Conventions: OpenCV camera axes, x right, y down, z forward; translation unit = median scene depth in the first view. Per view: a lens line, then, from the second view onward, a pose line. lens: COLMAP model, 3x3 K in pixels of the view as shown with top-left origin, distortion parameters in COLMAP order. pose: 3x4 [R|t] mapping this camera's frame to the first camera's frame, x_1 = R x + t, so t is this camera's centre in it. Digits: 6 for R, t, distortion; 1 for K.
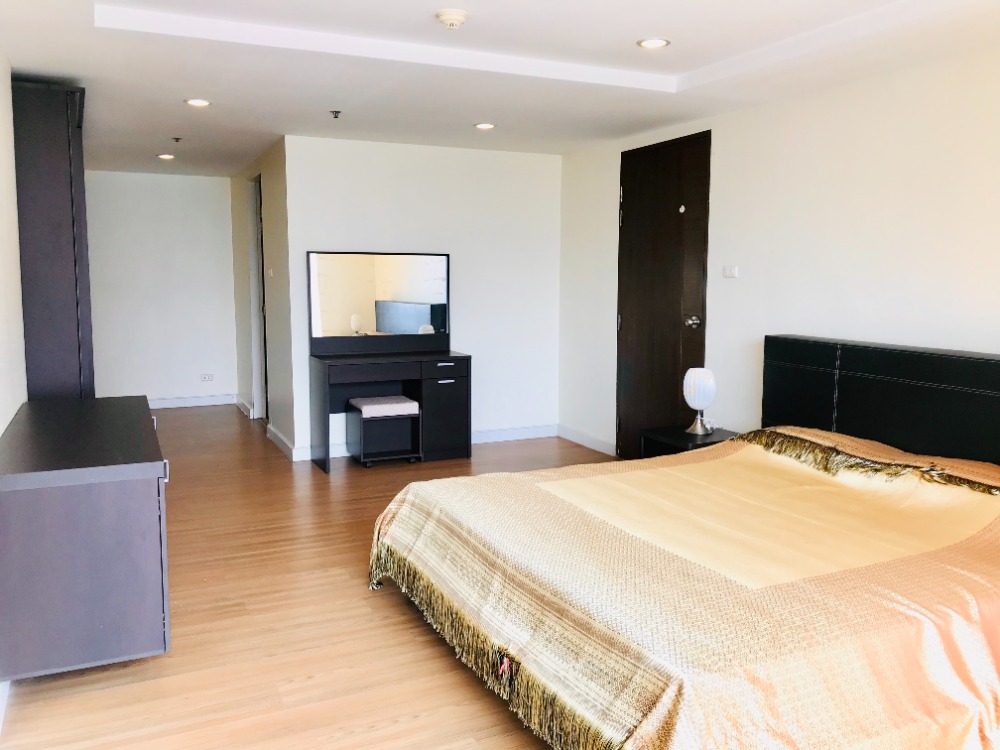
lens RADIAL K [[824.2, 0, 501.8], [0, 824.2, 370.3], [0, 0, 1]] dist [0.004586, -0.016108]
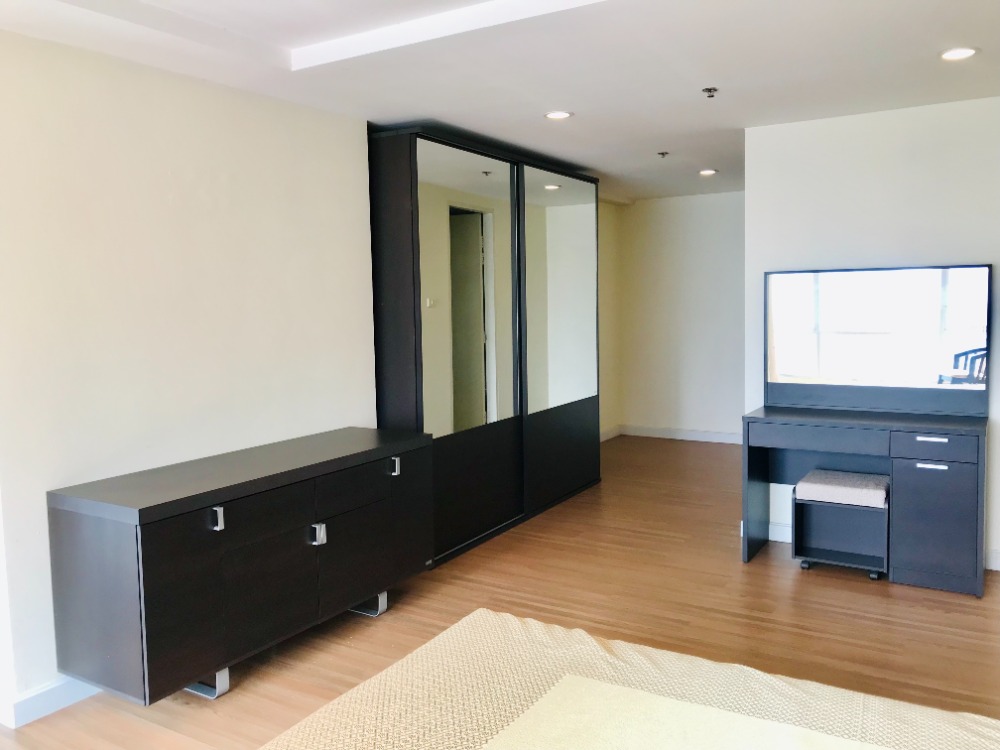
lens RADIAL K [[824.2, 0, 498.9], [0, 824.2, 379.5], [0, 0, 1]] dist [0.004586, -0.016108]
pose [[0.553912, 0.072447, -0.829417, 0.279680], [-0.076625, 0.996415, 0.035862, -0.051677], [0.829042, 0.043690, 0.557477, 0.360161]]
